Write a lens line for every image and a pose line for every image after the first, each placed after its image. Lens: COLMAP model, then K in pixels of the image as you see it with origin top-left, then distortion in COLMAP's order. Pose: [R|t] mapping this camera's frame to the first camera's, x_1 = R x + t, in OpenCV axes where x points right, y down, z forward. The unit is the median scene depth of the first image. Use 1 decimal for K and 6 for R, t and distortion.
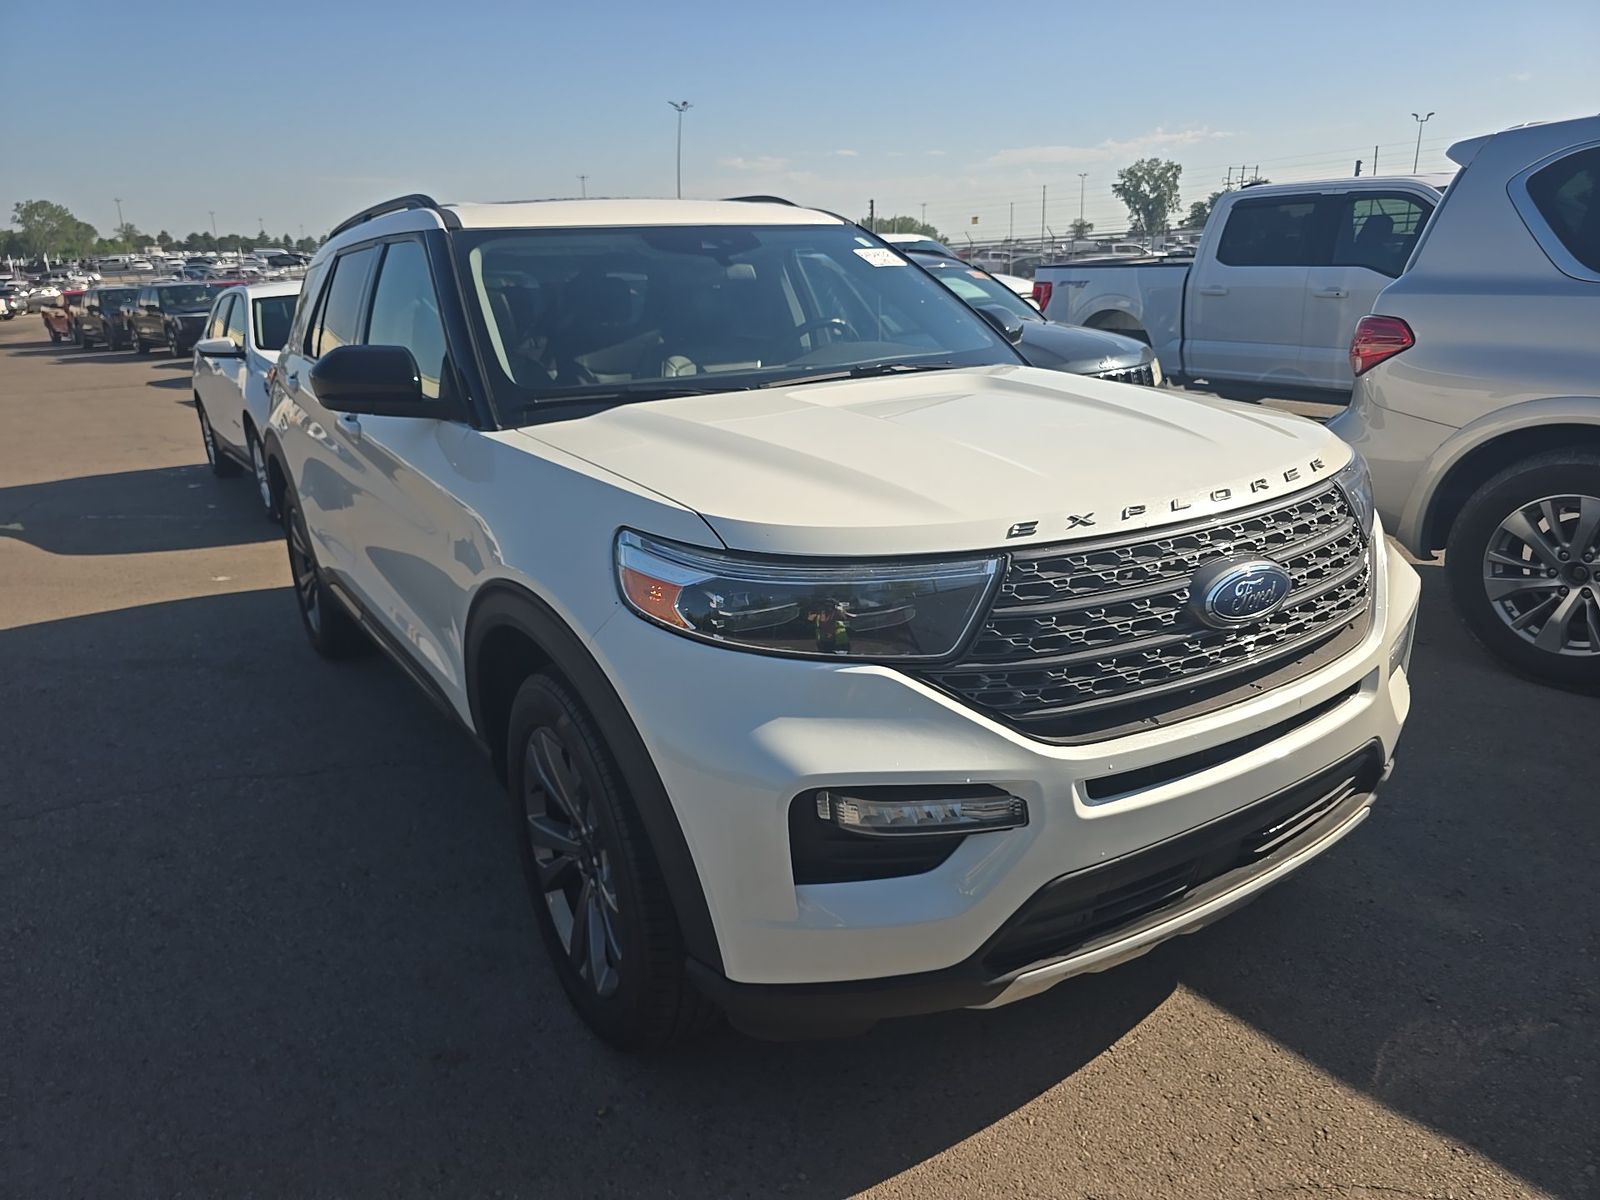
lens RADIAL K [[1090.7, 0, 808.4], [0, 1090.7, 596.1], [0, 0, 1]] dist [0.049476, -0.051573]
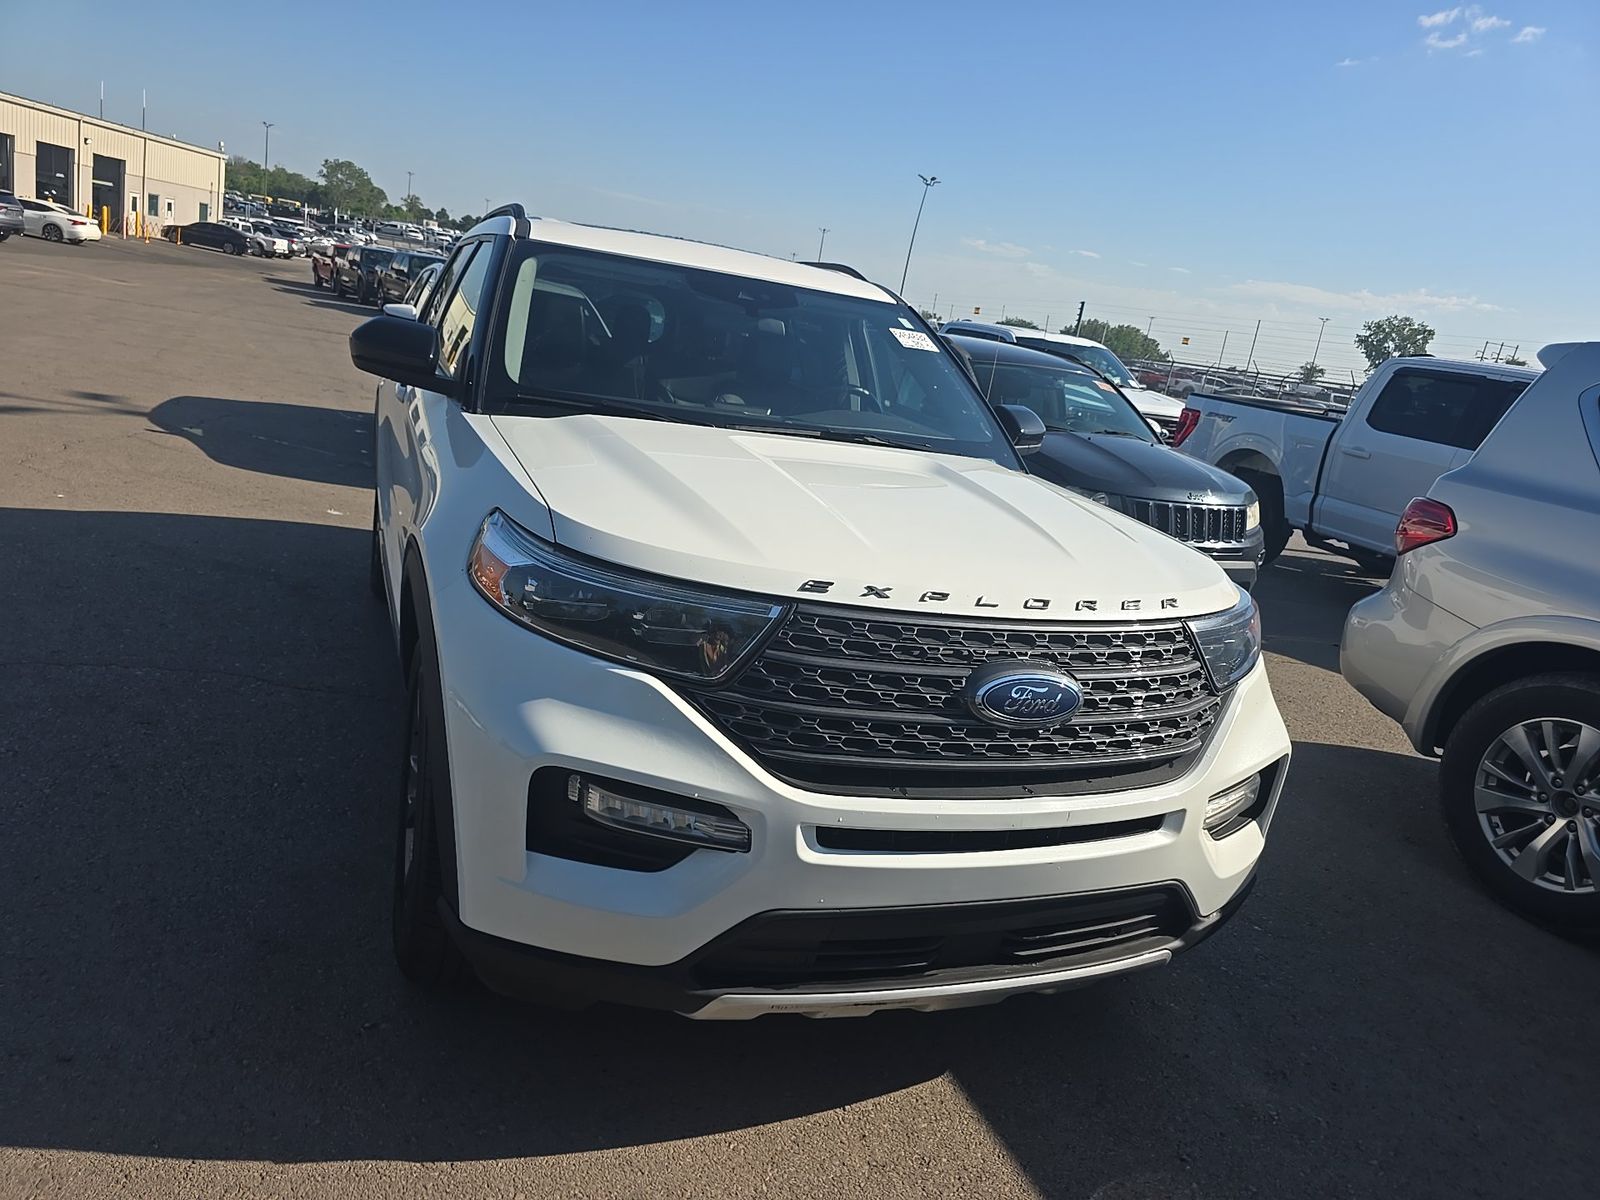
lens RADIAL K [[1090.7, 0, 808.4], [0, 1090.7, 596.1], [0, 0, 1]] dist [0.049476, -0.051573]
pose [[0.963920, 0.226881, -0.139224, 0.184143], [-0.234478, 0.971272, -0.040619, -0.003059], [0.126008, 0.071799, 0.989428, -0.039038]]
